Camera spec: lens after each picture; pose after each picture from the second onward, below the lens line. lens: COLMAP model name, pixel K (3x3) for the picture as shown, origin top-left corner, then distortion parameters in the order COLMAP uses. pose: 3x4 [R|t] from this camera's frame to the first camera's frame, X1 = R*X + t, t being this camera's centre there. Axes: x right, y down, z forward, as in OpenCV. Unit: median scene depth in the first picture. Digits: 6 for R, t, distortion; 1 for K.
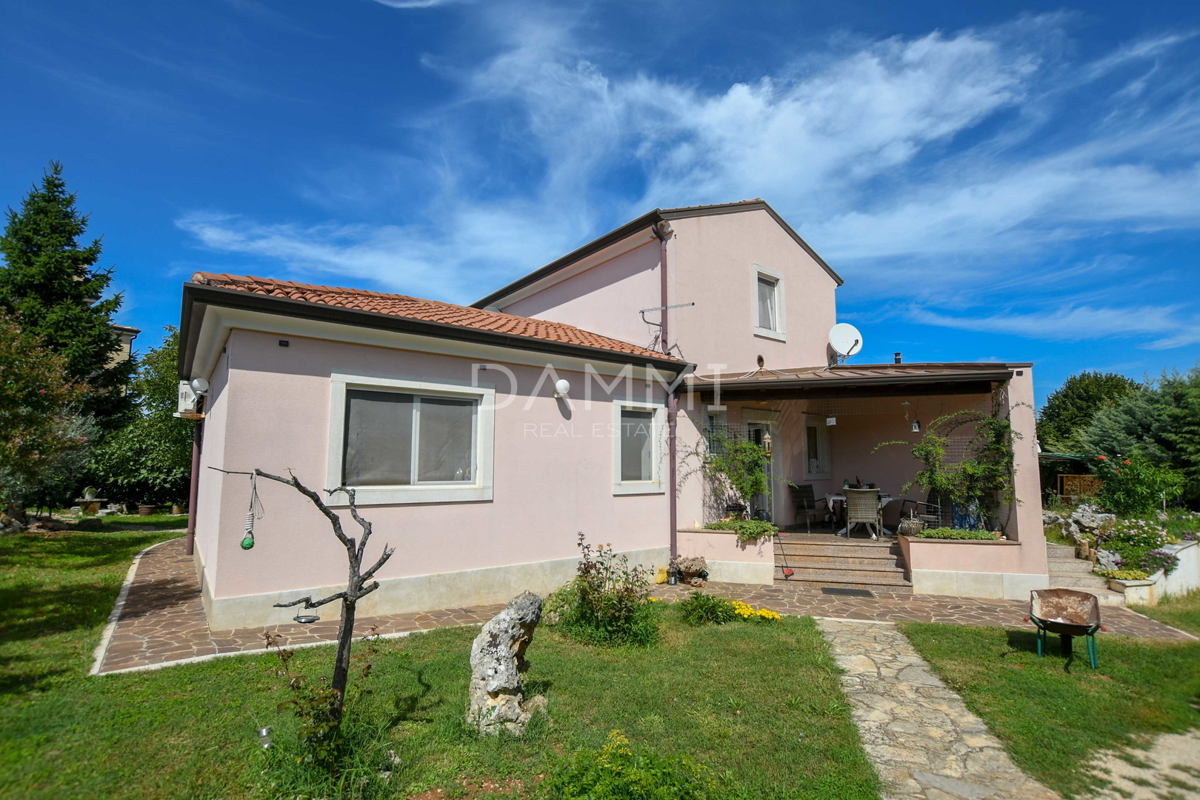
lens RADIAL K [[563.7, 0, 589.5], [0, 563.7, 400.9], [0, 0, 1]] dist [-0.023044, 0.000732]
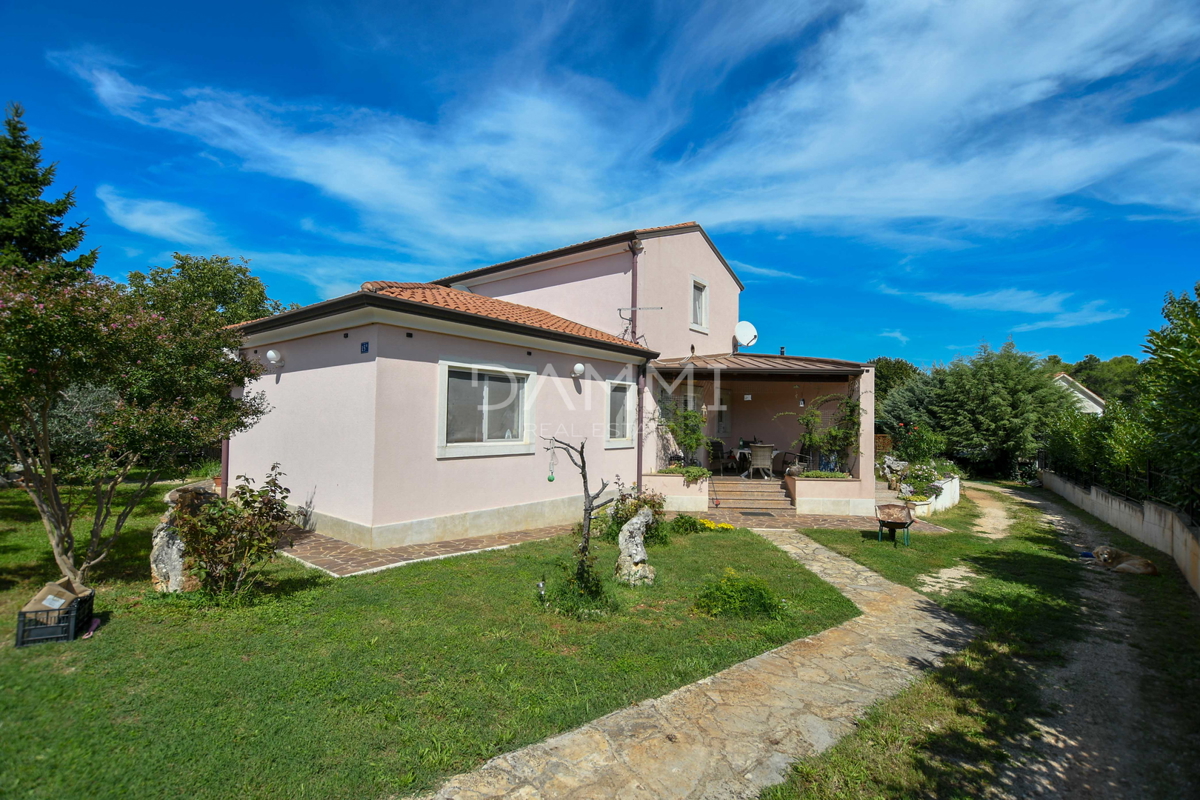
lens RADIAL K [[523.6, 0, 605.0], [0, 523.6, 402.5], [0, 0, 1]] dist [-0.023000, 0.000358]
pose [[0.967163, 0.021855, 0.253215, -0.281626], [-0.041949, 0.996358, 0.074230, -0.038405], [-0.250671, -0.082415, 0.964558, -0.206543]]
